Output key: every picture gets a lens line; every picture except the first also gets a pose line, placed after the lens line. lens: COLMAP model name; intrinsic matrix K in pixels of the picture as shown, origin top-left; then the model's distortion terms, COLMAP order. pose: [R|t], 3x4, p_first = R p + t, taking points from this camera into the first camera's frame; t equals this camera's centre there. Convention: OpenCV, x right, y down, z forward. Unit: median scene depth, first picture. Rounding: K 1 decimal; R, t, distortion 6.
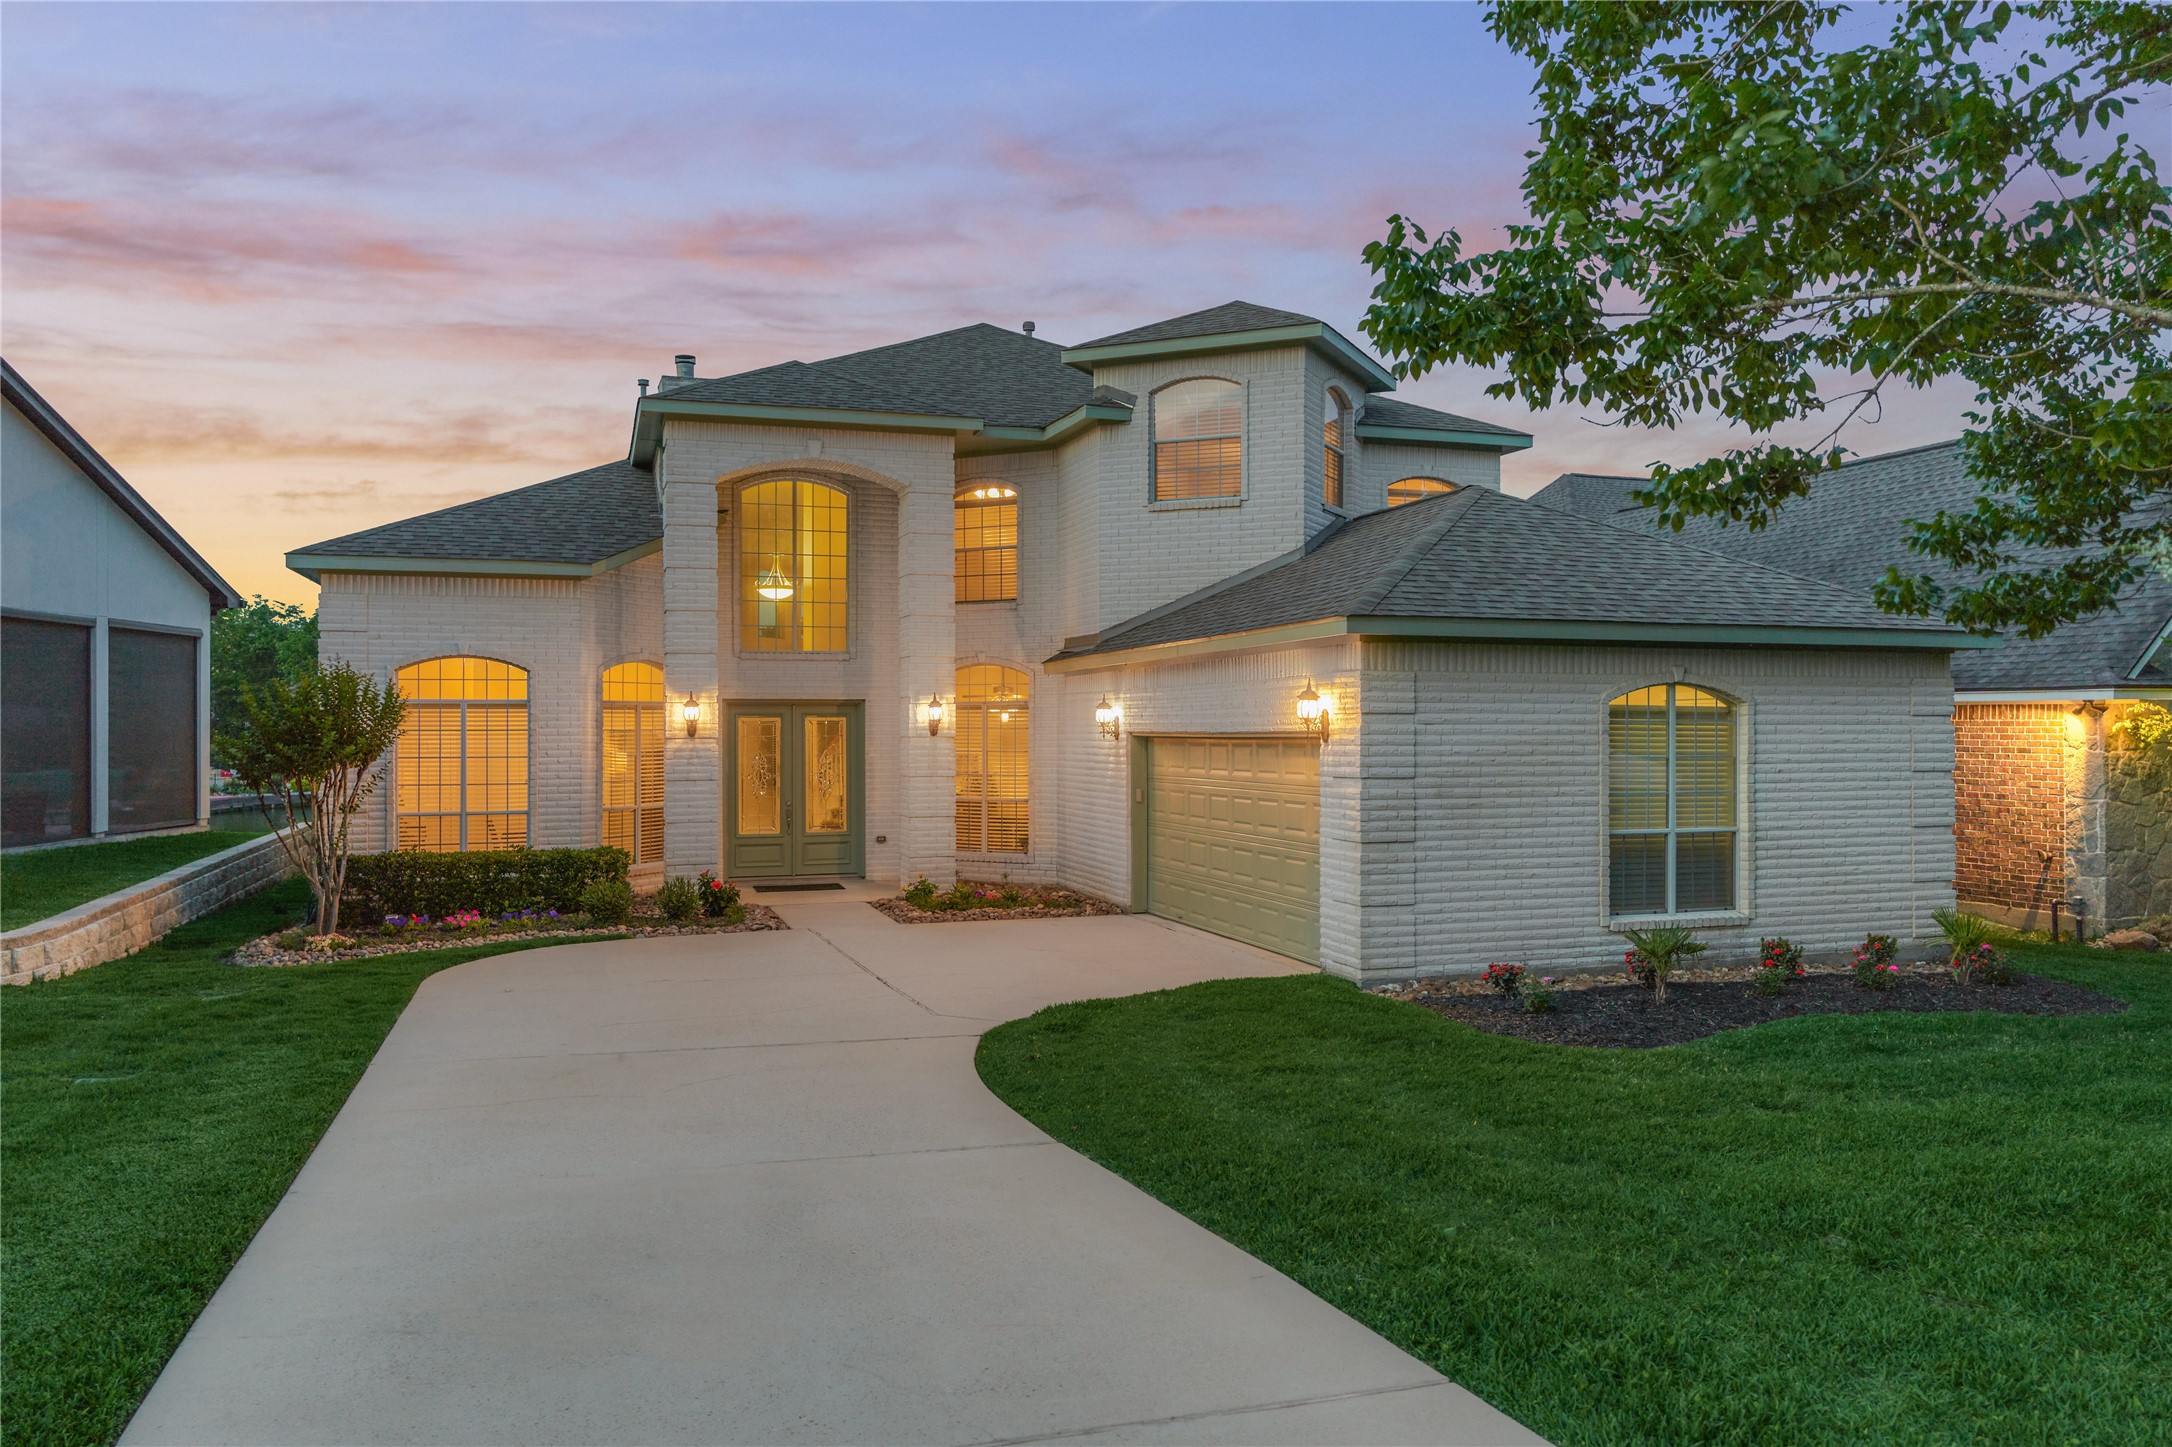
lens RADIAL K [[1554.7, 0, 1087.4], [0, 1554.7, 727.2], [0, 0, 1]] dist [-0.020691, 0.001820]
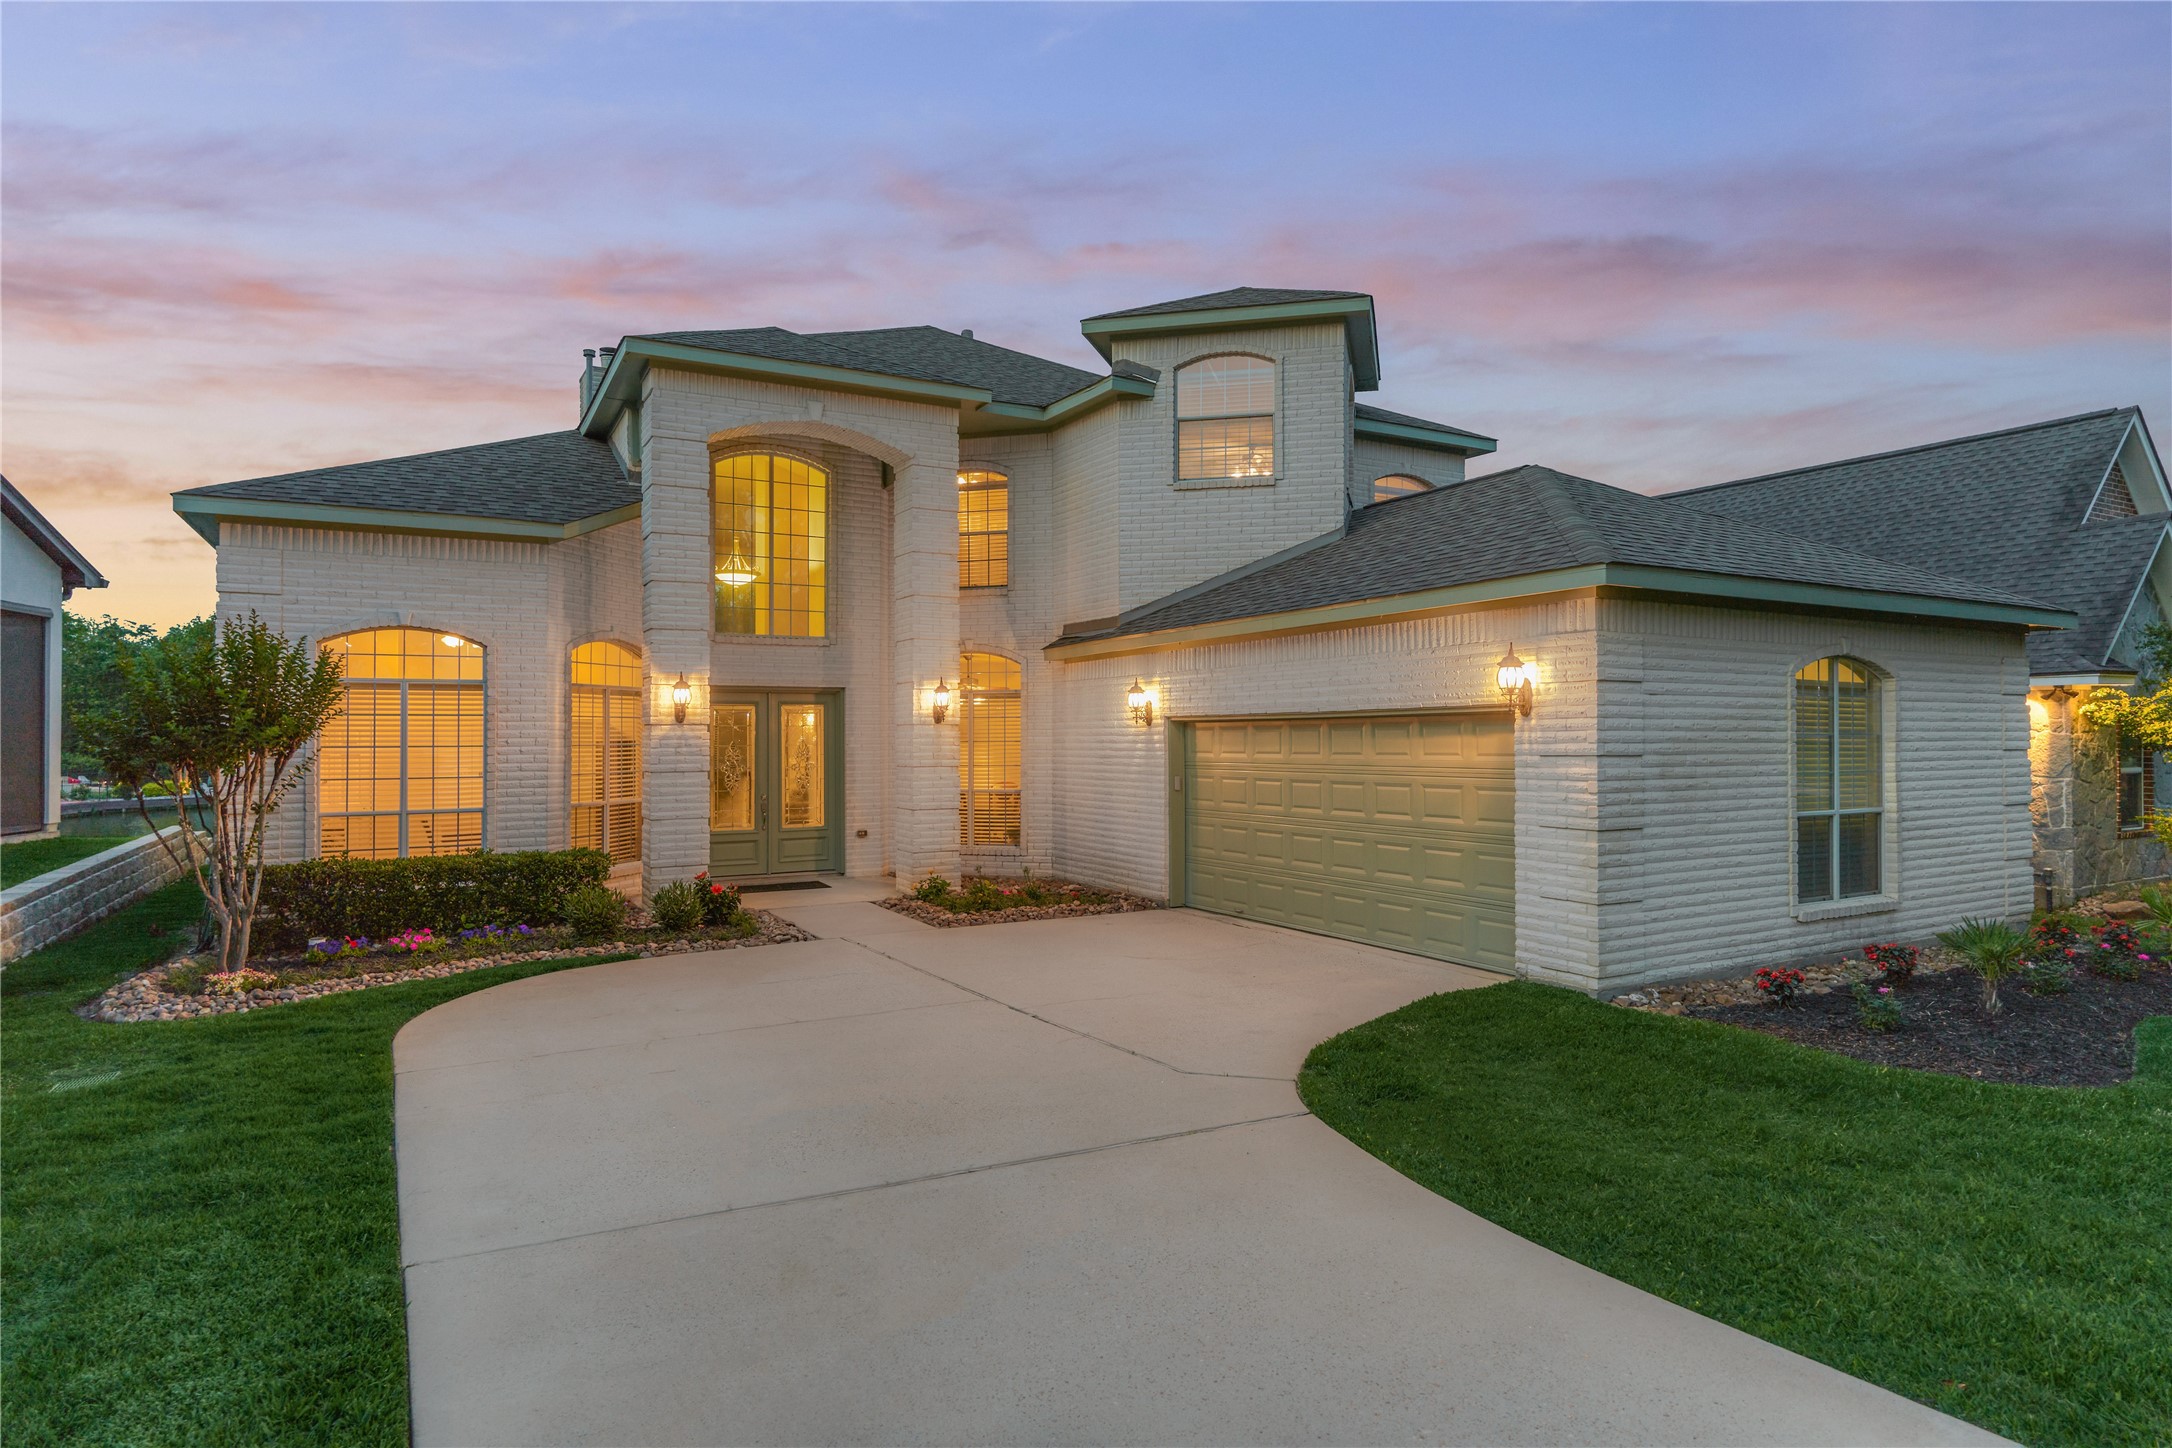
lens RADIAL K [[1211.1, 0, 1084.6], [0, 1211.1, 724.6], [0, 0, 1]] dist [-0.012327, 0.001880]
pose [[0.981788, -0.000260, 0.189980, -0.162734], [0.002427, 0.999935, -0.011171, 0.015788], [-0.189964, 0.011429, 0.981724, 0.280613]]
